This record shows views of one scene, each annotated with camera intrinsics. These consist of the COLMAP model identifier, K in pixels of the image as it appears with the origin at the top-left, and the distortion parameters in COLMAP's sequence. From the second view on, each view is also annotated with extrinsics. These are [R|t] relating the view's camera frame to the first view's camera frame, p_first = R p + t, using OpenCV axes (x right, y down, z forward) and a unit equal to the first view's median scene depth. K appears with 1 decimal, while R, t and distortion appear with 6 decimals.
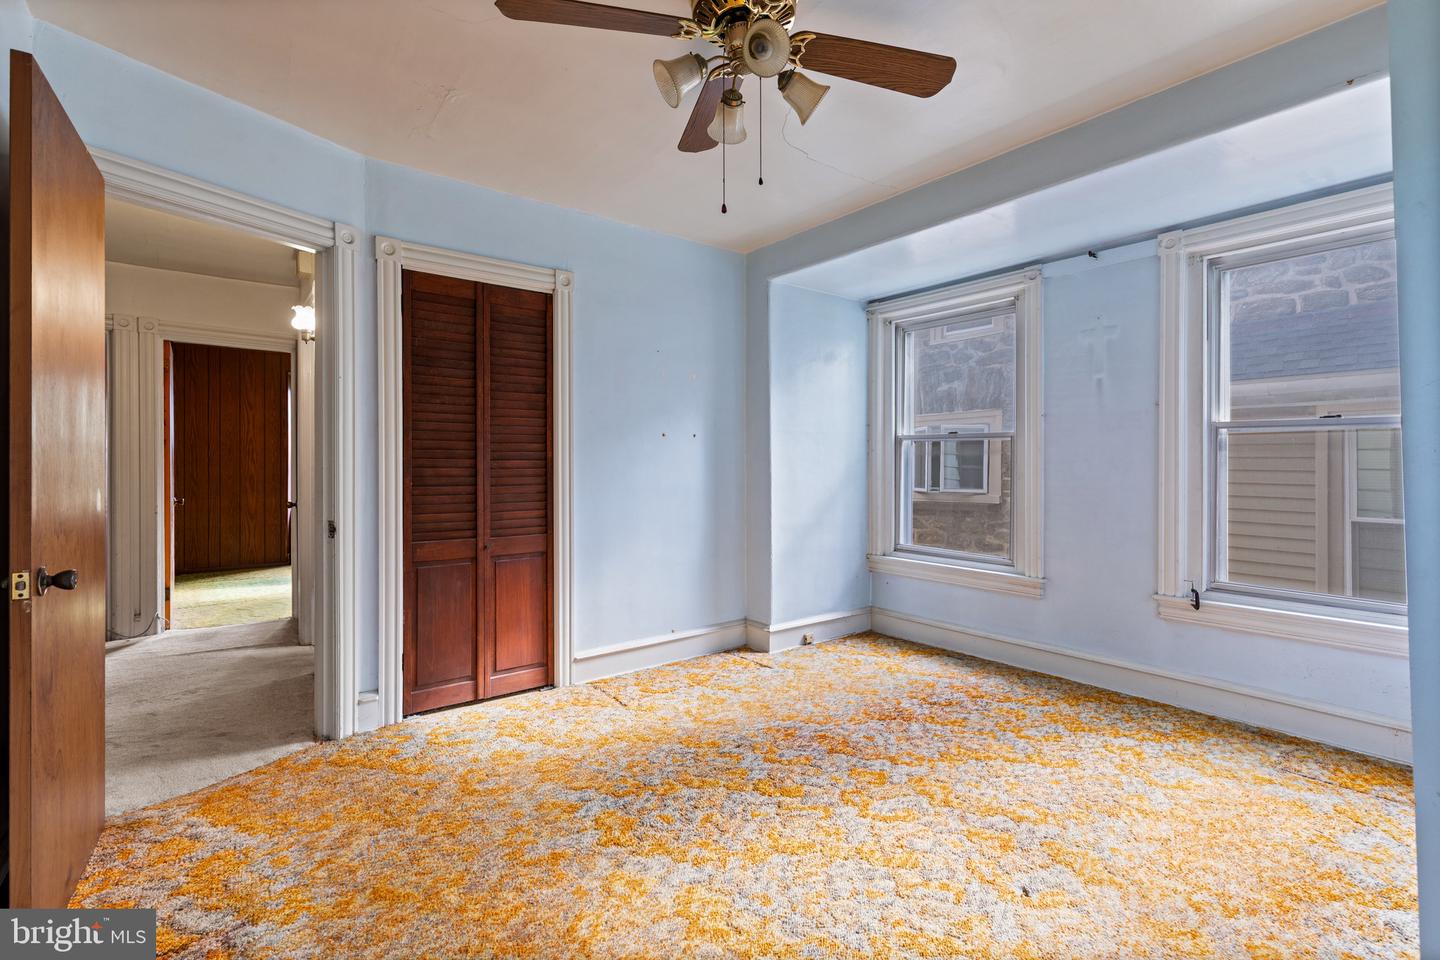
lens RADIAL K [[648.3, 0, 721.6], [0, 648.3, 468.6], [0, 0, 1]] dist [0.006735, -0.000013]
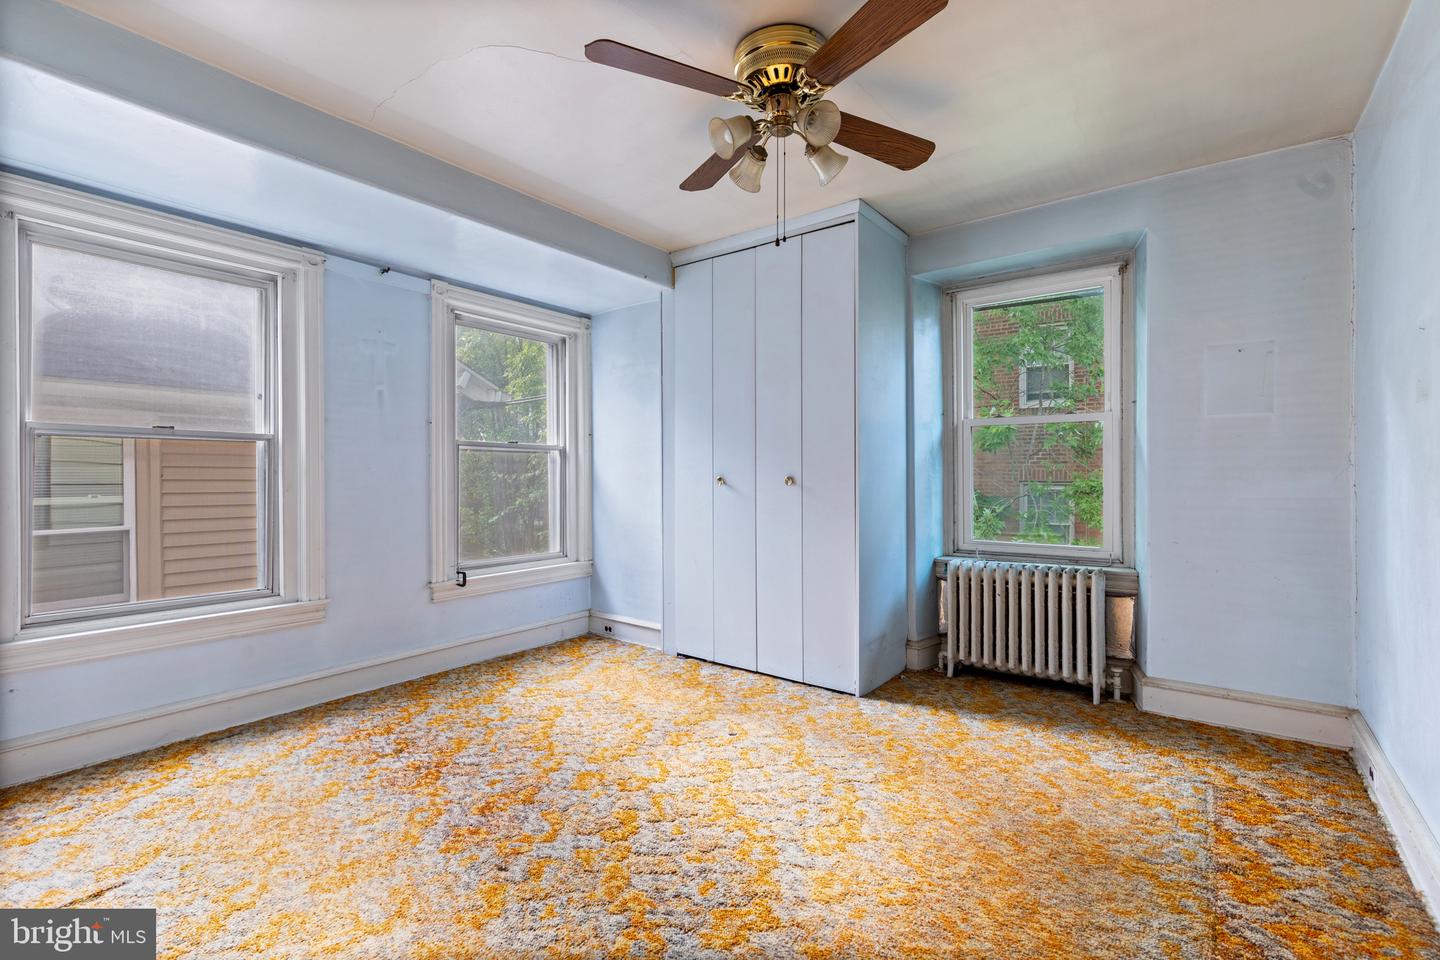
lens RADIAL K [[648.3, 0, 726.1], [0, 648.3, 474.0], [0, 0, 1]] dist [0.006735, -0.000013]
pose [[-0.256270, -0.001029, 0.966605, -0.658569], [0.008442, 0.999959, 0.003303, -0.004058], [-0.966568, 0.009007, -0.256251, 0.855381]]
